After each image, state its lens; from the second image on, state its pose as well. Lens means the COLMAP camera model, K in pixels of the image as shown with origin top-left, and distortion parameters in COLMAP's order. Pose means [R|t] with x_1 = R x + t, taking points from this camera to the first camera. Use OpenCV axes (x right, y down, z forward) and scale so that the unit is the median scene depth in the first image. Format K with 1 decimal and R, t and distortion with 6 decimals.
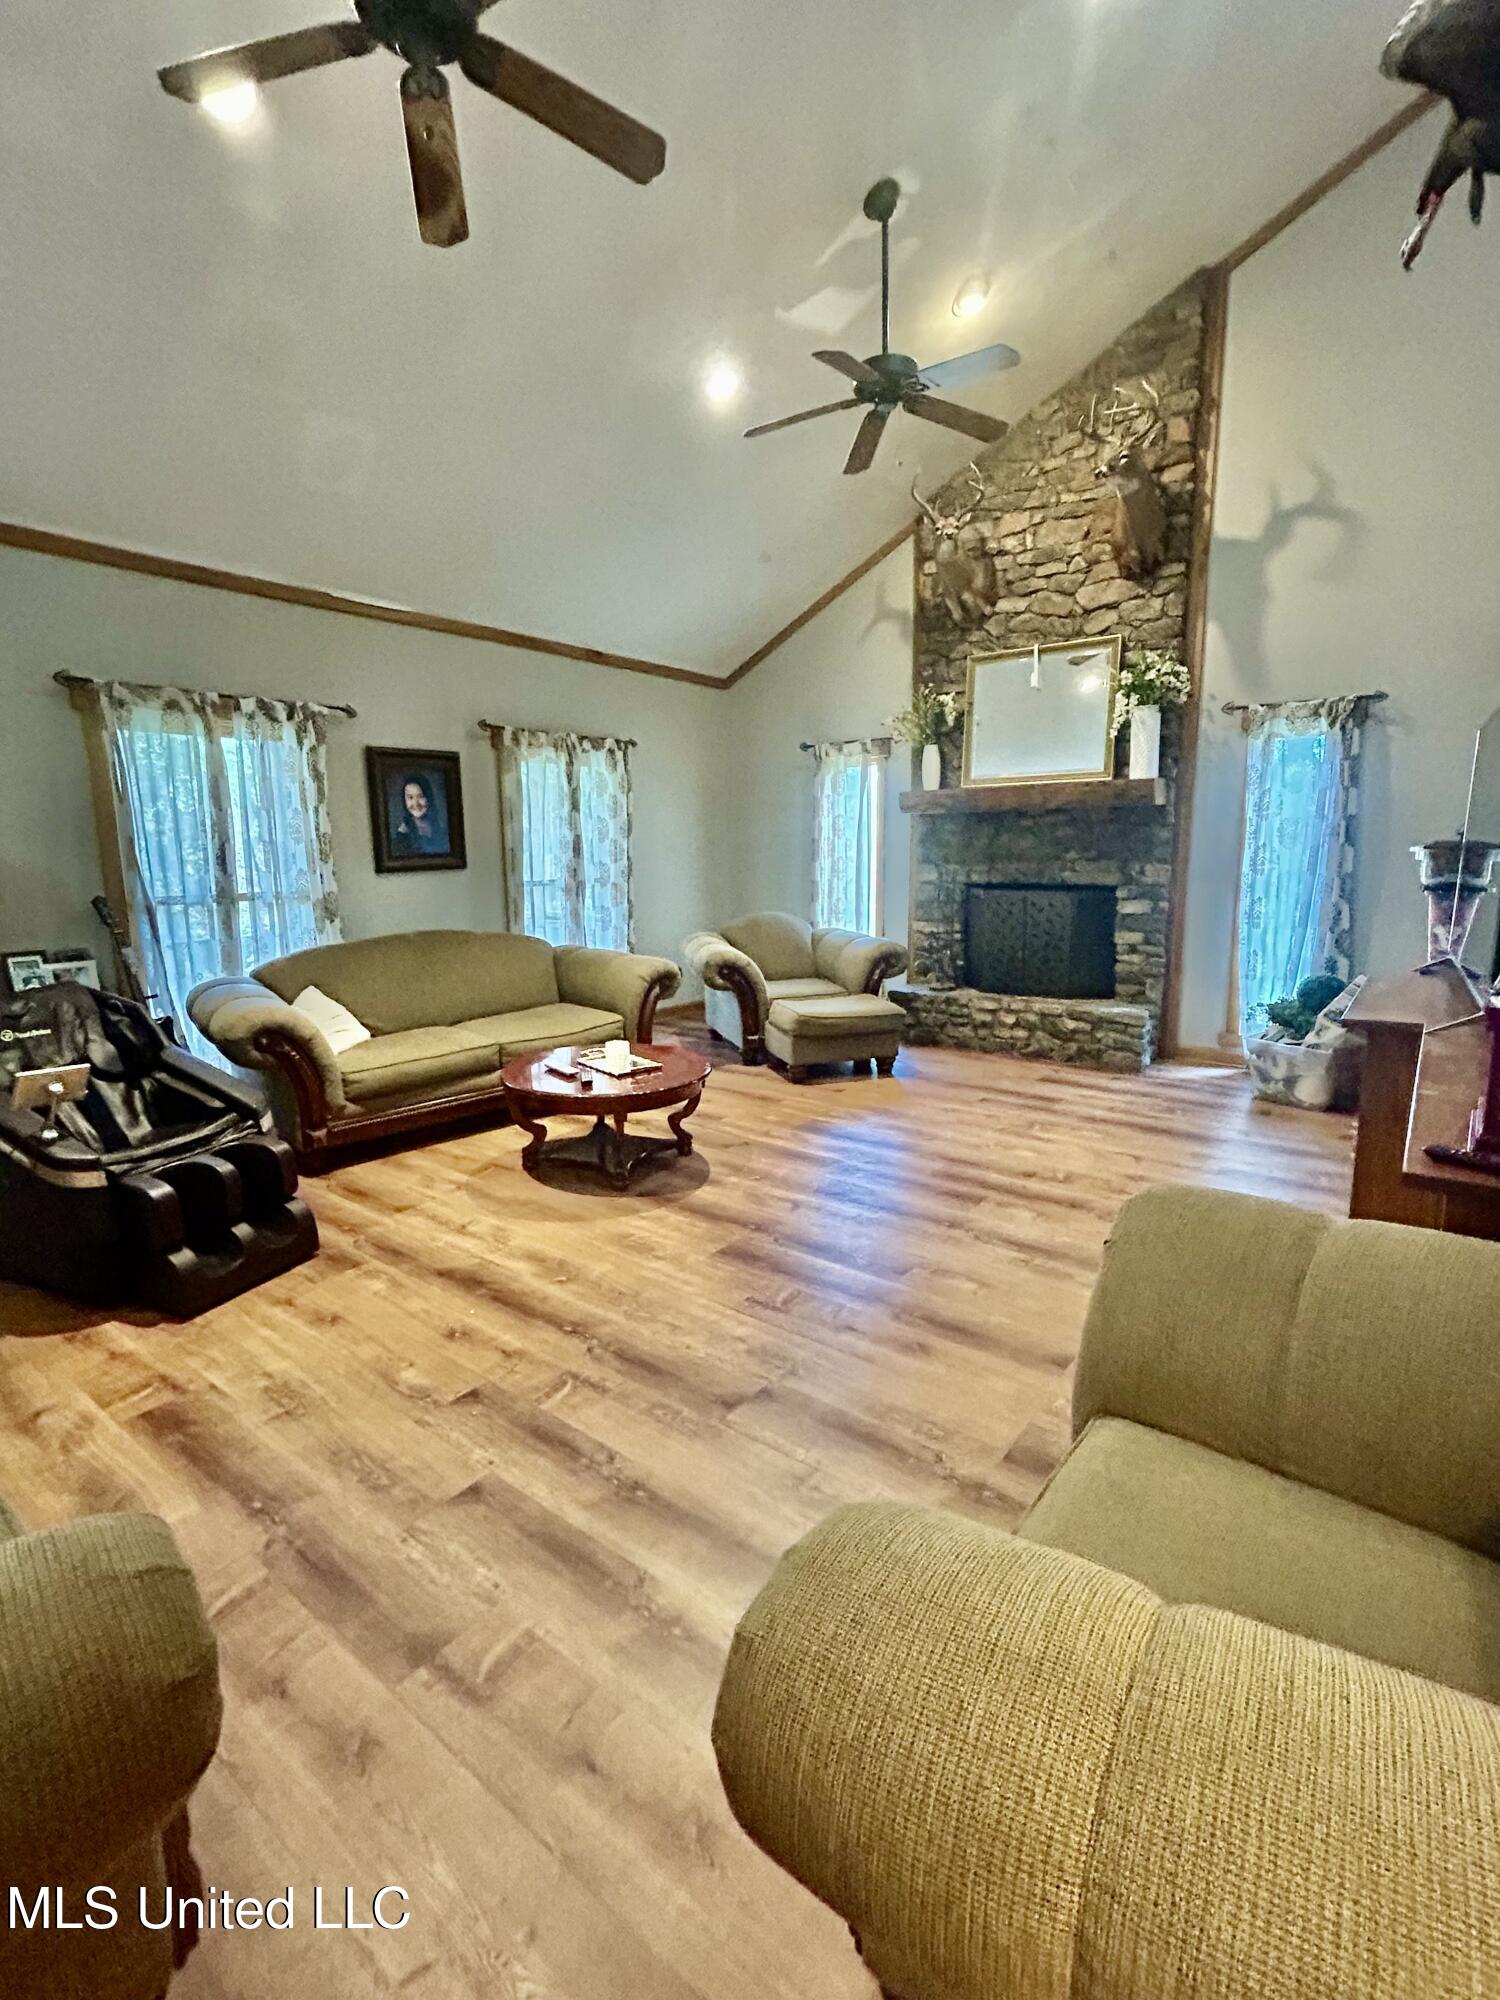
lens RADIAL K [[908.5, 0, 753.9], [0, 908.5, 994.8], [0, 0, 1]] dist [-0.008822, 0.003453]
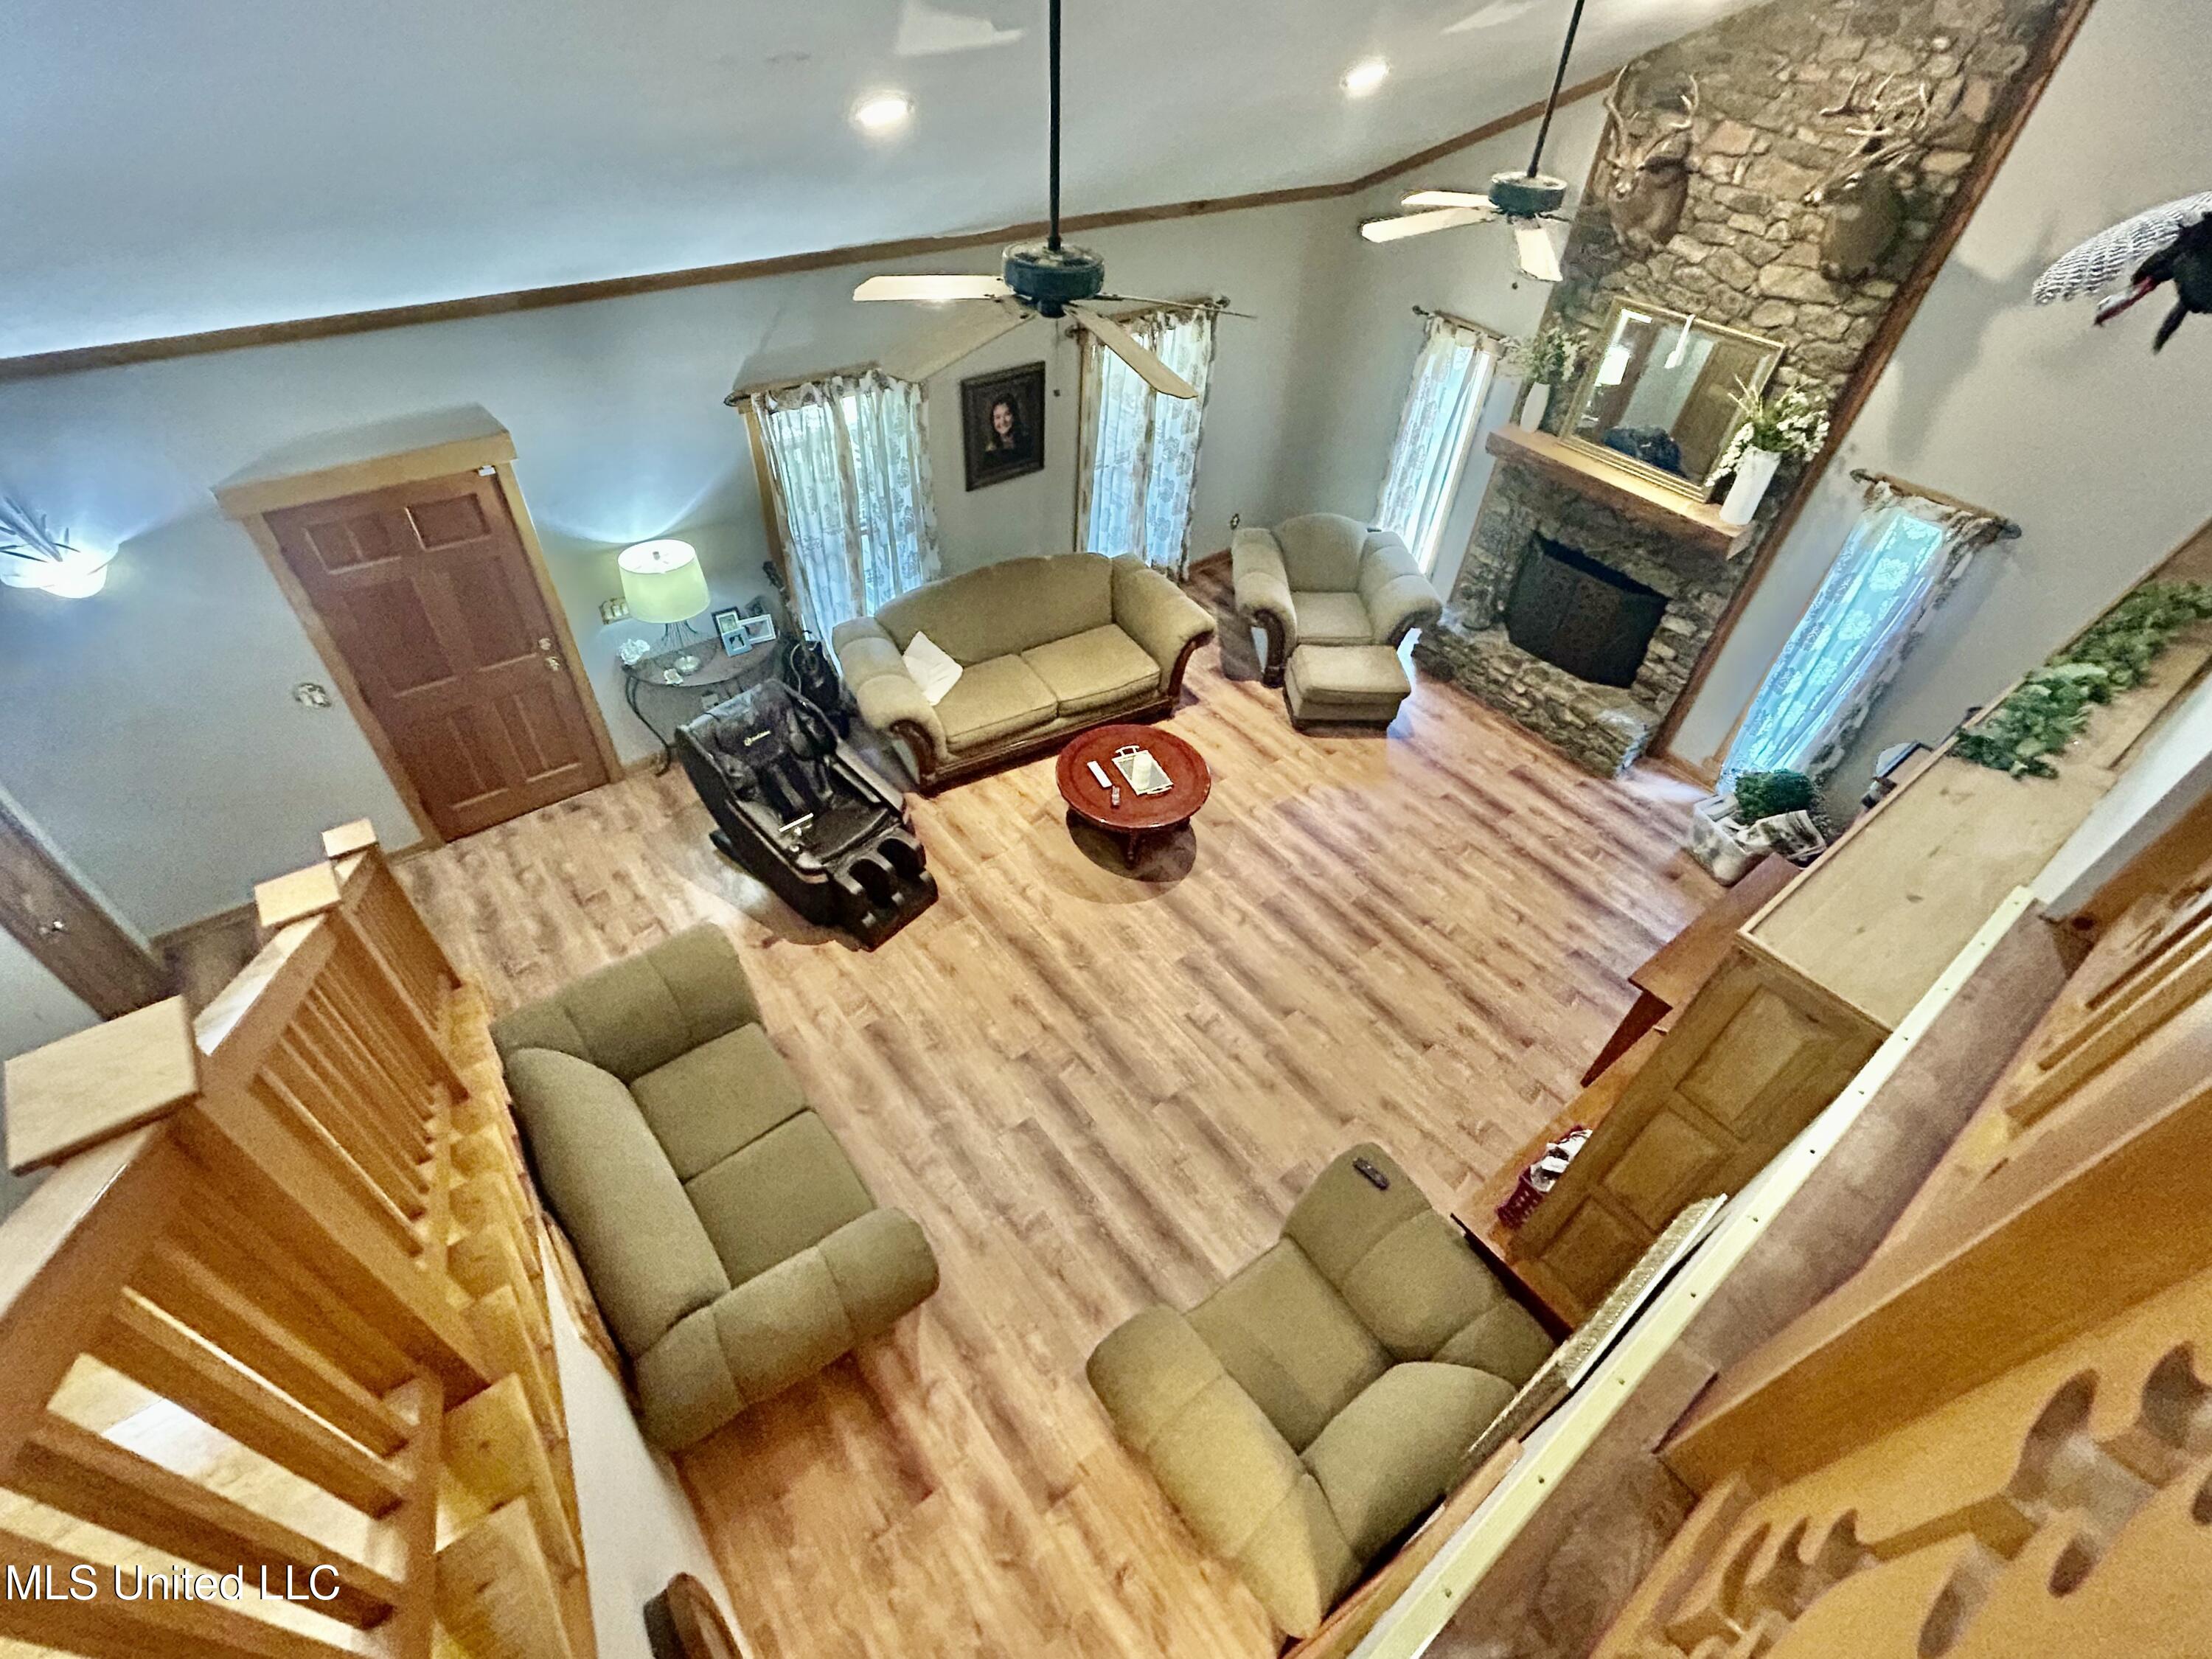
lens RADIAL K [[1004.8, 0, 1104.8], [0, 1004.8, 813.9], [0, 0, 1]] dist [-0.008822, 0.003453]
pose [[0.963875, 0.223716, -0.144556, 0.016924], [-0.107063, 0.822359, 0.558806, -0.503378], [0.243890, -0.523142, 0.816603, -0.175932]]
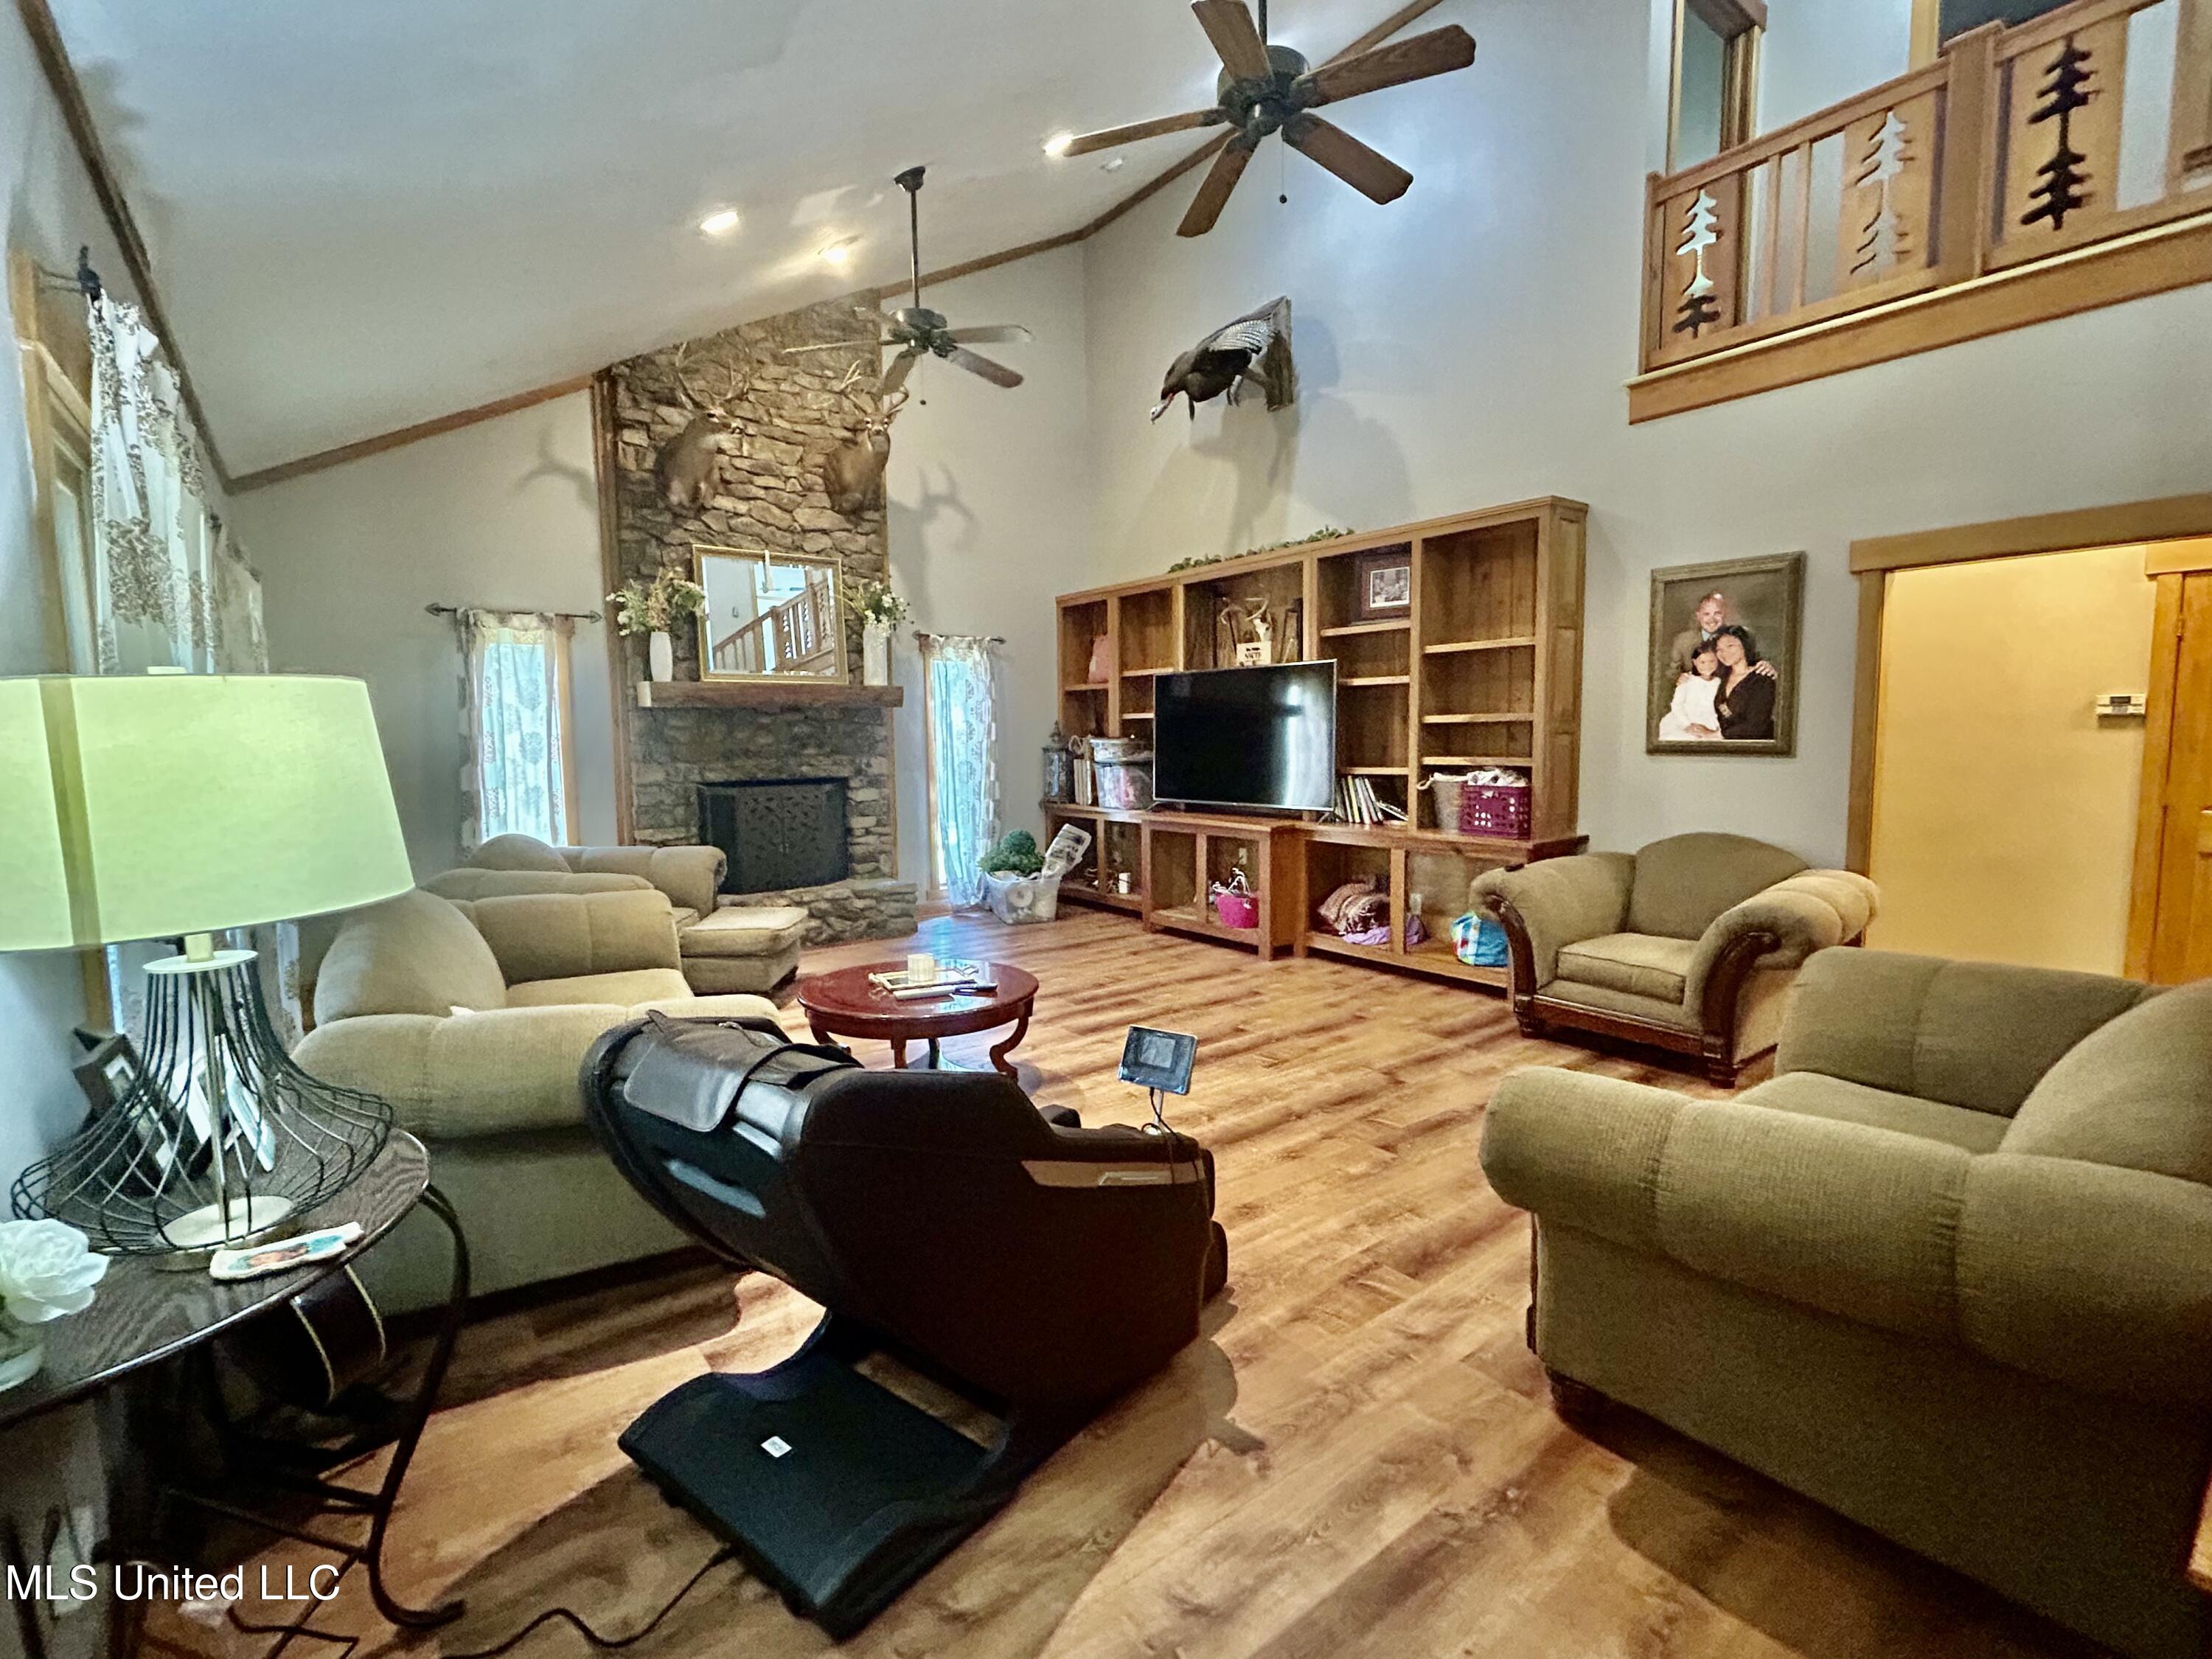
lens RADIAL K [[1004.8, 0, 1098.4], [0, 1004.8, 820.7], [0, 0, 1]] dist [-0.008822, 0.003453]
pose [[0.270244, -0.074651, 0.959893, -0.761295], [0.166668, 0.985565, 0.029725, -0.056523], [-0.948256, 0.151950, 0.278785, 0.395405]]
